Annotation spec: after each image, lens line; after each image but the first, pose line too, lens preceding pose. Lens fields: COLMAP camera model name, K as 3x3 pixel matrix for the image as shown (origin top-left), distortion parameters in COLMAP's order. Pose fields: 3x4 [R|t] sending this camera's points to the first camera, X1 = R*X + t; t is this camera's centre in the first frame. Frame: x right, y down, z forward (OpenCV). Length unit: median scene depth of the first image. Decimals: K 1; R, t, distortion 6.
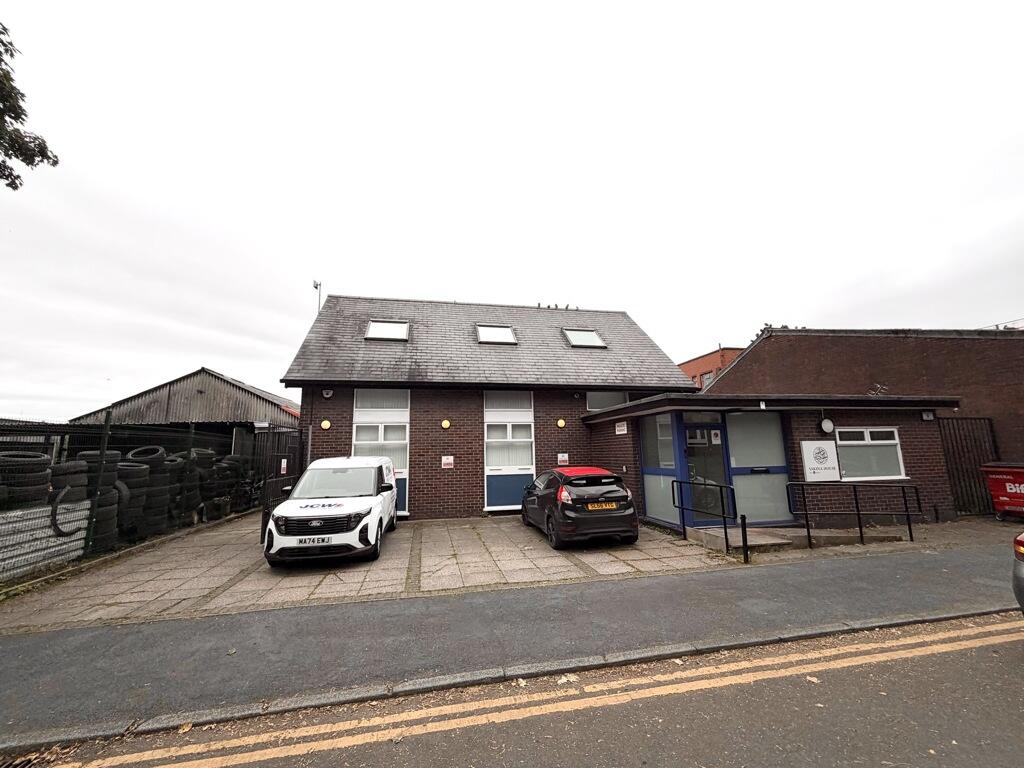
lens RADIAL K [[407.1, 0, 508.8], [0, 407.1, 386.5], [0, 0, 1]] dist [0.003161, -0.000675]
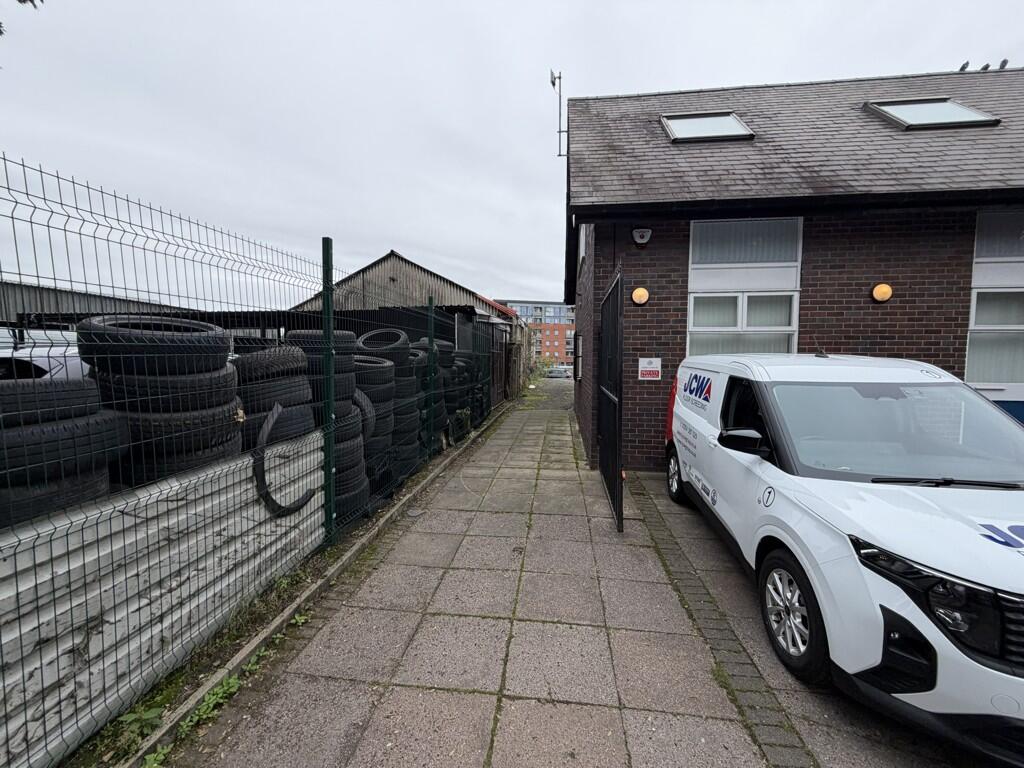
lens RADIAL K [[407.1, 0, 513.1], [0, 407.1, 387.1], [0, 0, 1]] dist [0.003161, -0.000675]
pose [[0.950230, 0.045259, -0.308243, -0.673737], [0.028074, 0.972928, 0.229398, 0.128140], [0.310281, -0.226634, 0.923235, 0.647453]]
